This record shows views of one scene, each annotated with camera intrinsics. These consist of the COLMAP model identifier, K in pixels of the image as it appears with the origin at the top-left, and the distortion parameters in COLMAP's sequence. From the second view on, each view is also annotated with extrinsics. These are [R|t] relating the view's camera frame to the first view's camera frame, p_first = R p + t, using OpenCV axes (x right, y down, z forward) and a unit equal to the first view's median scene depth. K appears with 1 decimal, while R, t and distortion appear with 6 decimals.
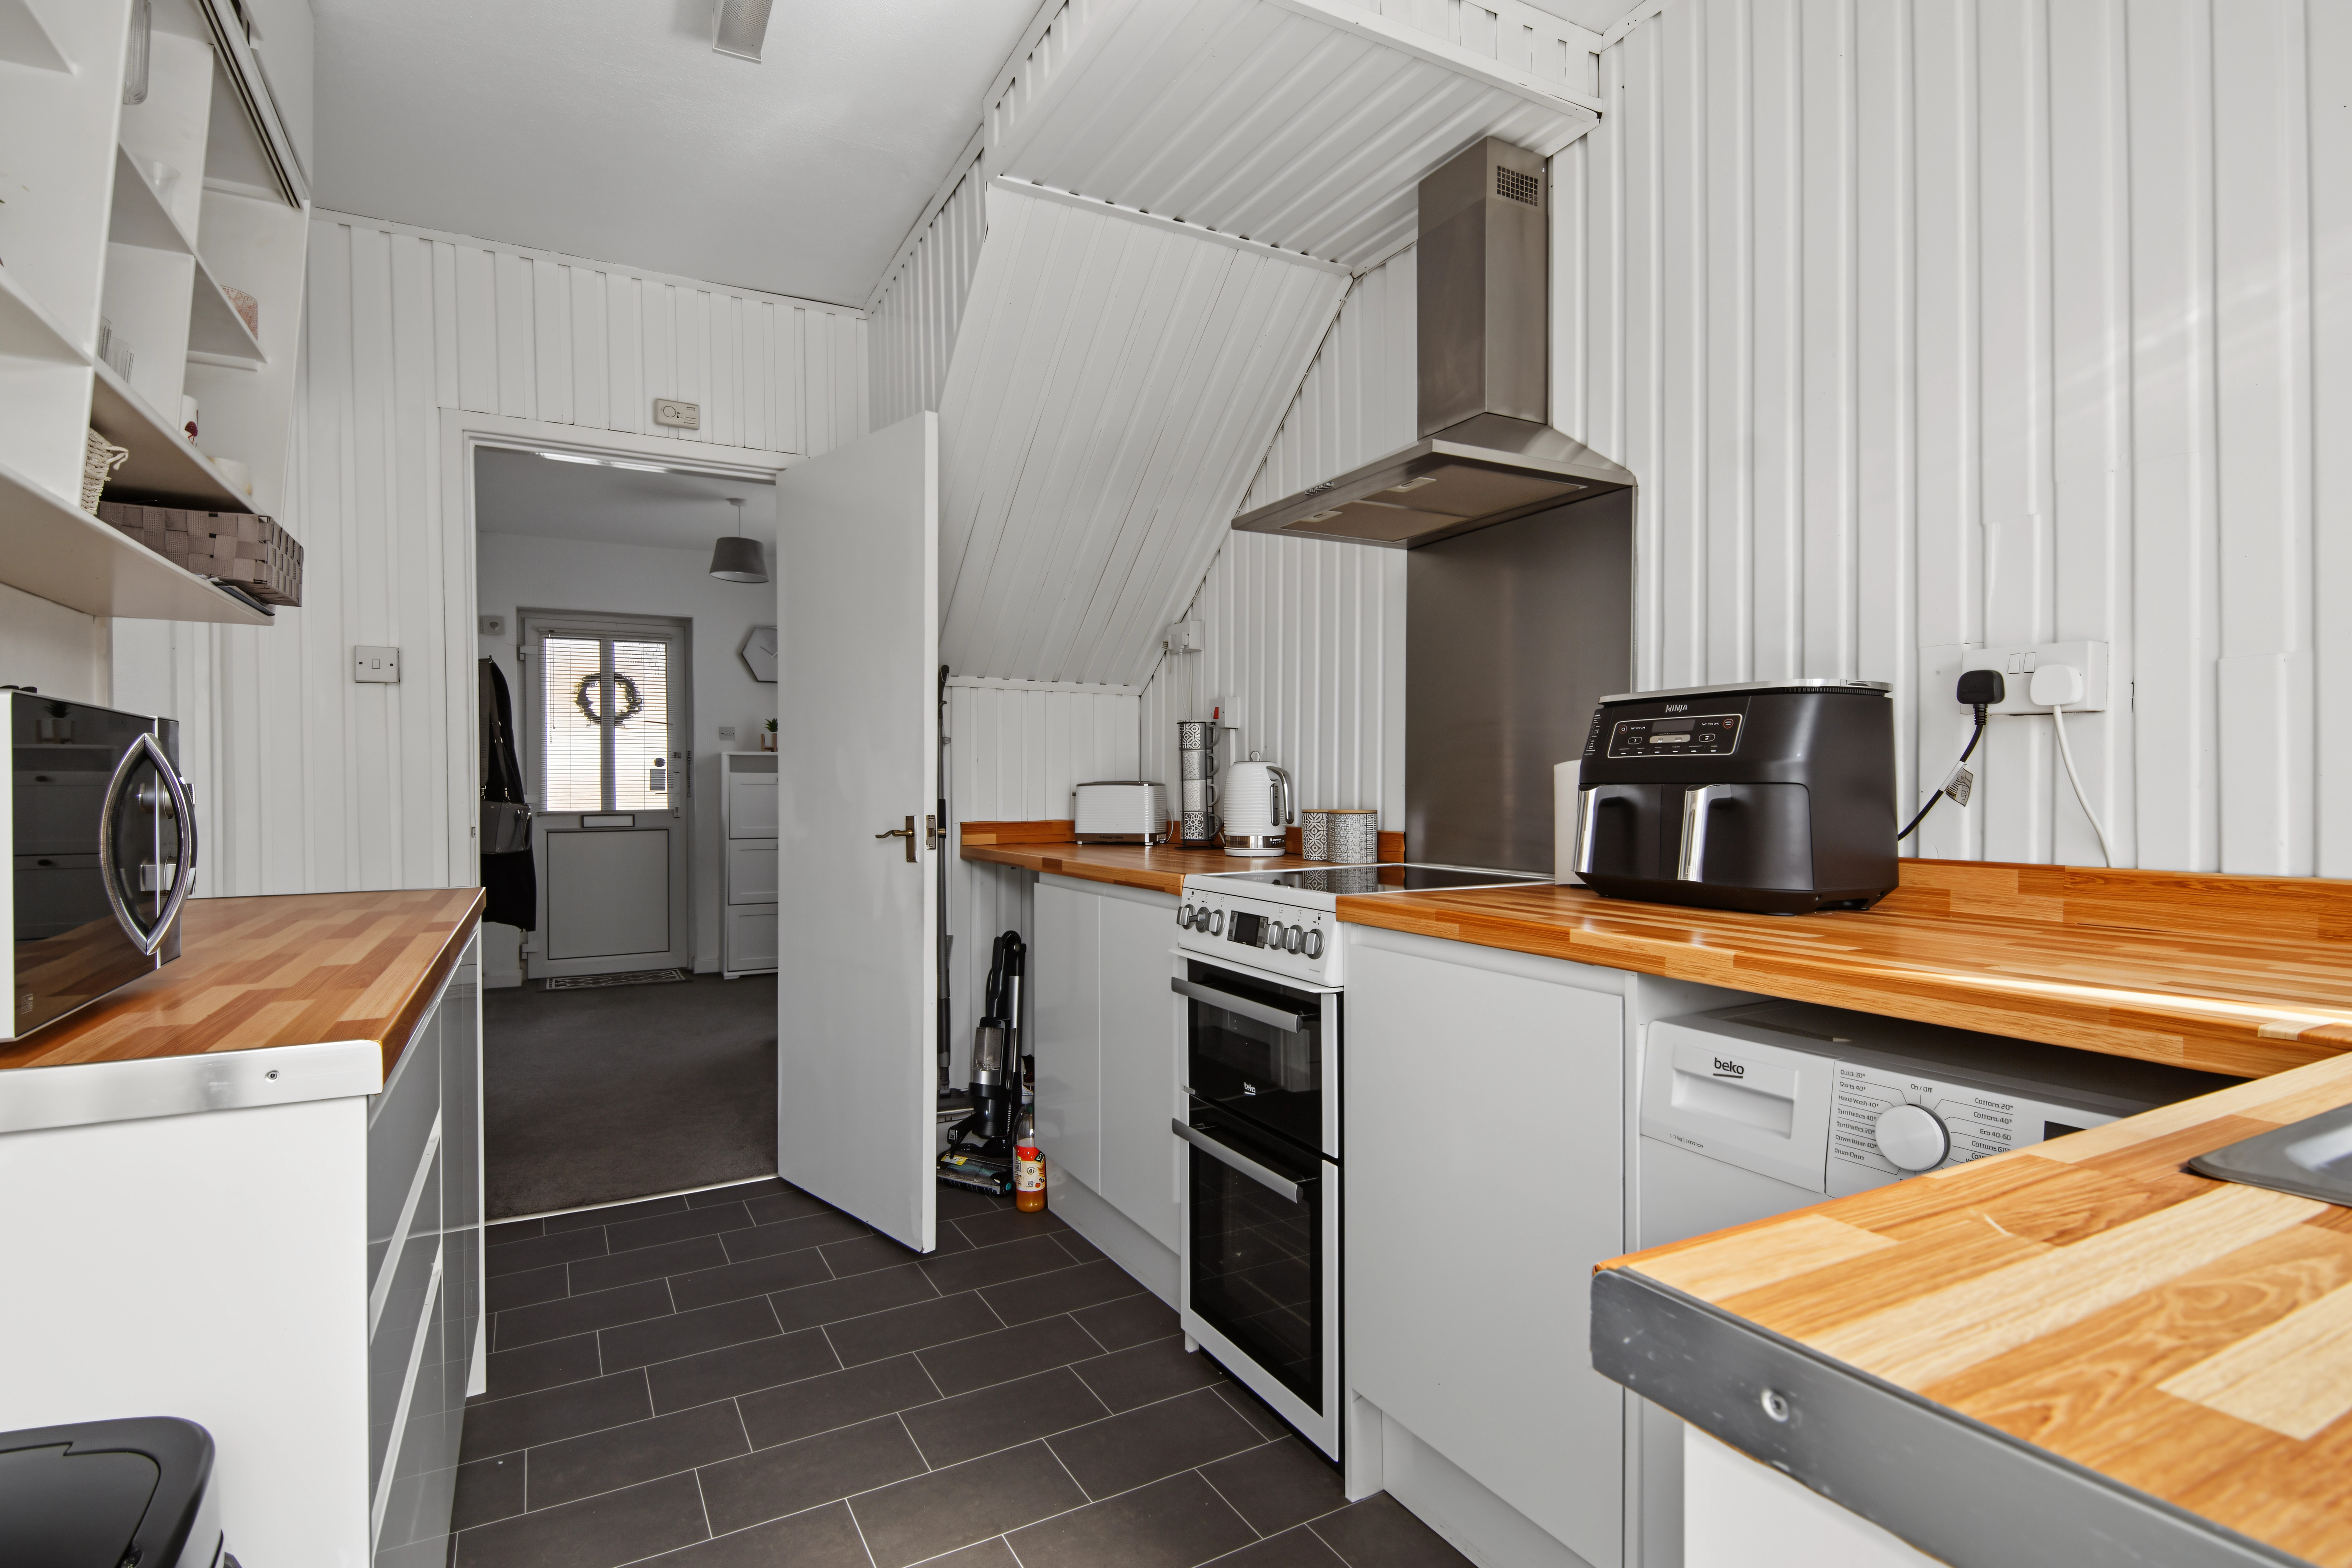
lens RADIAL K [[1147.3, 0, 1176.0], [0, 1147.3, 784.0], [0, 0, 1]] dist [0.012845, -0.000423]
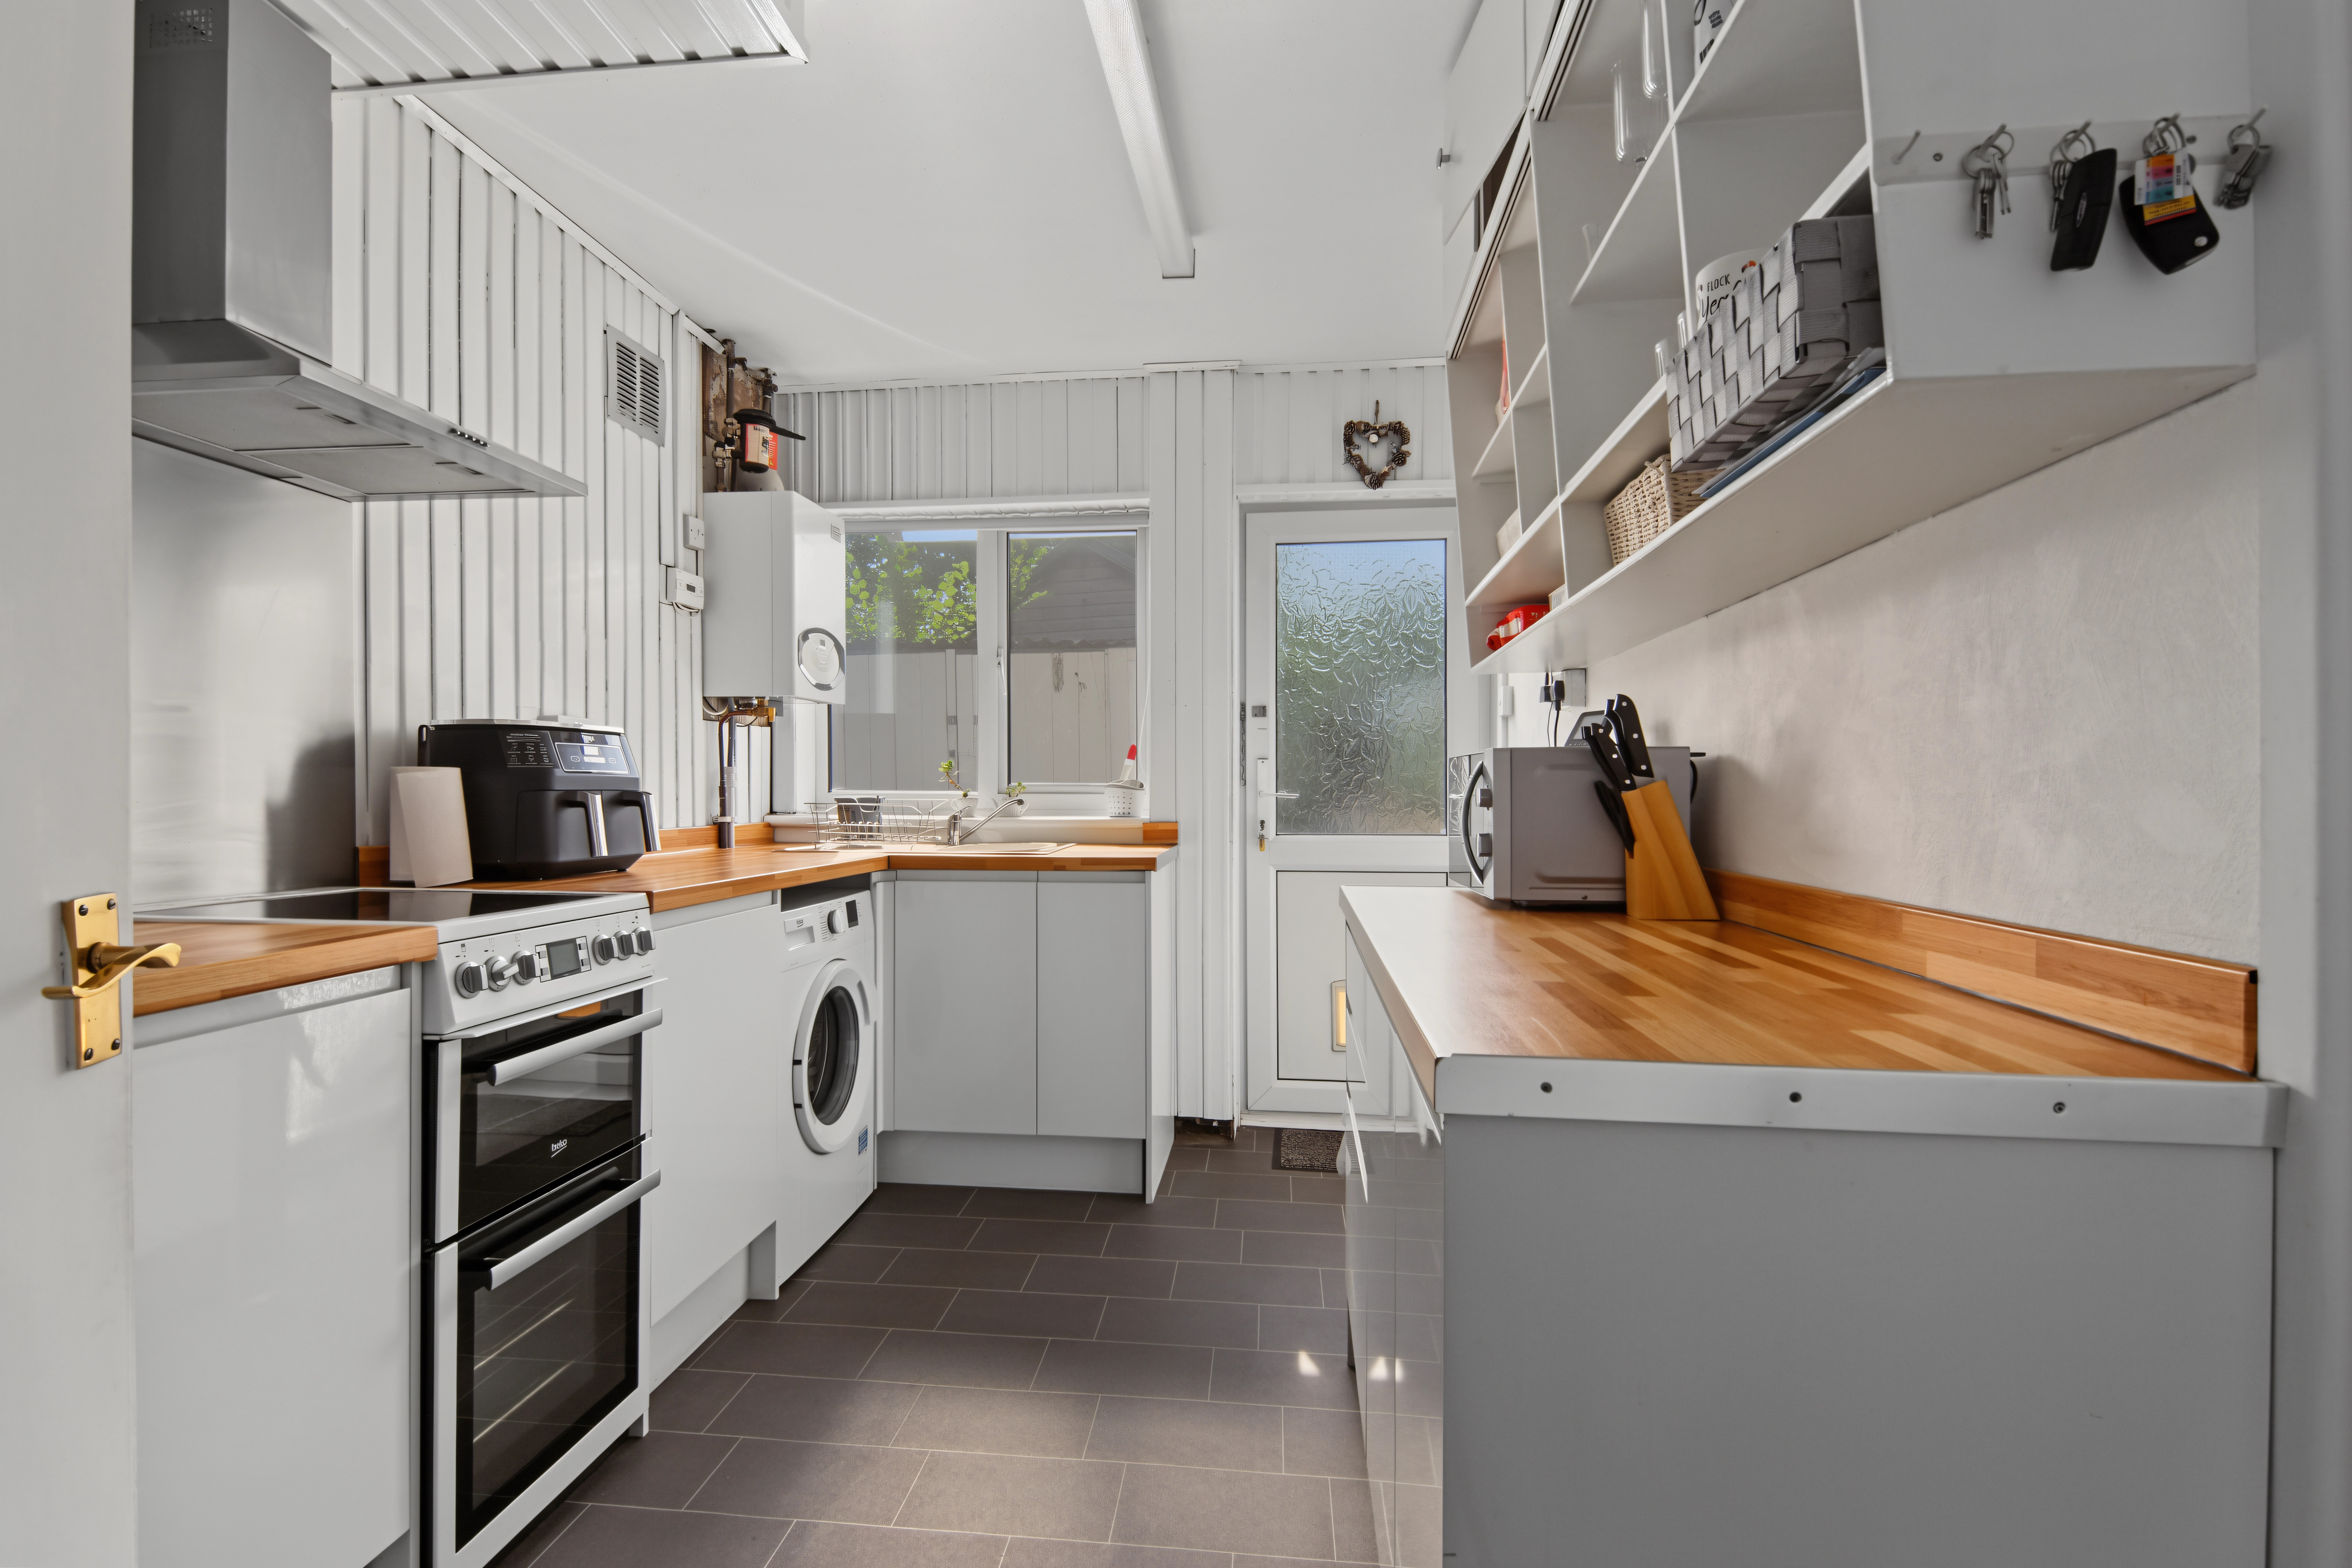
lens RADIAL K [[1147.3, 0, 1176.0], [0, 1147.3, 784.0], [0, 0, 1]] dist [0.012845, -0.000423]
pose [[-0.824399, 0.003746, 0.565997, -0.797229], [-0.000485, 0.999973, -0.007325, 0.002648], [-0.566009, -0.006314, -0.824375, 1.443188]]
